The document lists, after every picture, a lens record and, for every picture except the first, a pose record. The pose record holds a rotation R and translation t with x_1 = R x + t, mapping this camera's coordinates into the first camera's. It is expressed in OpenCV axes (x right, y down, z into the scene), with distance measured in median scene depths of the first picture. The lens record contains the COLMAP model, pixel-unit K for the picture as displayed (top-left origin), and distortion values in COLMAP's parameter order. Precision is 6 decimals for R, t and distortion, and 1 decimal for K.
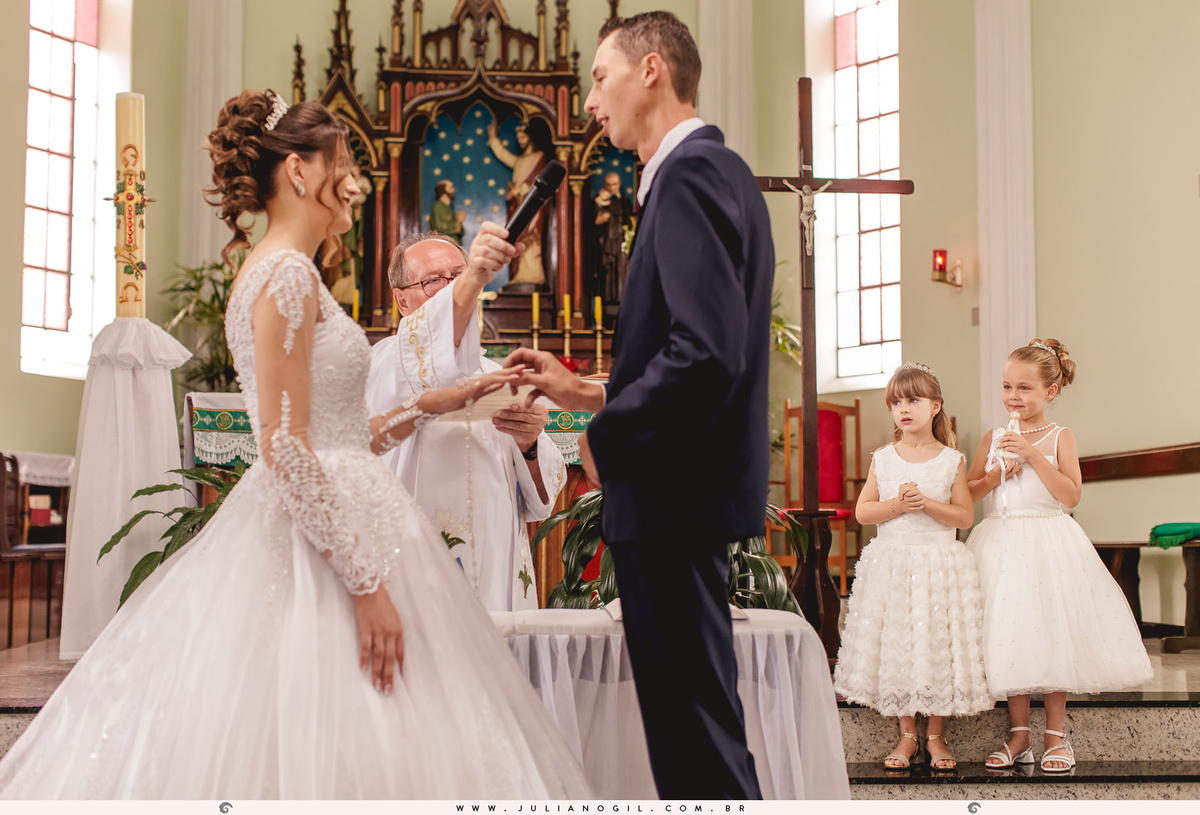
lens RADIAL K [[1870.7, 0, 614.7], [0, 1870.7, 423.5], [0, 0, 1]] dist [0.034243, -0.015832]
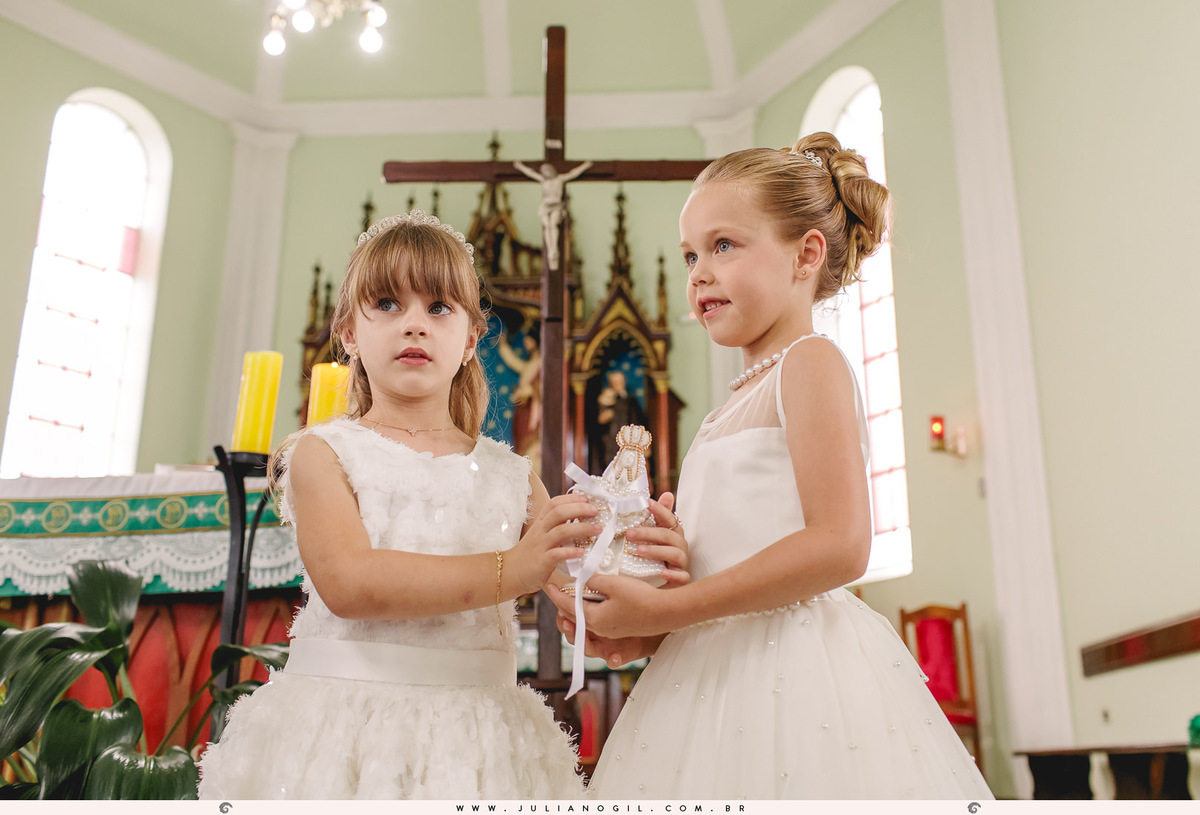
lens RADIAL K [[1321.5, 0, 638.4], [0, 1321.5, 359.9], [0, 0, 1]] dist [0.006654, 0.002458]
pose [[0.989655, -0.049343, -0.134715, 0.120516], [0.016566, 0.972017, -0.234327, 0.028960], [0.142508, 0.229671, 0.962779, 0.363249]]
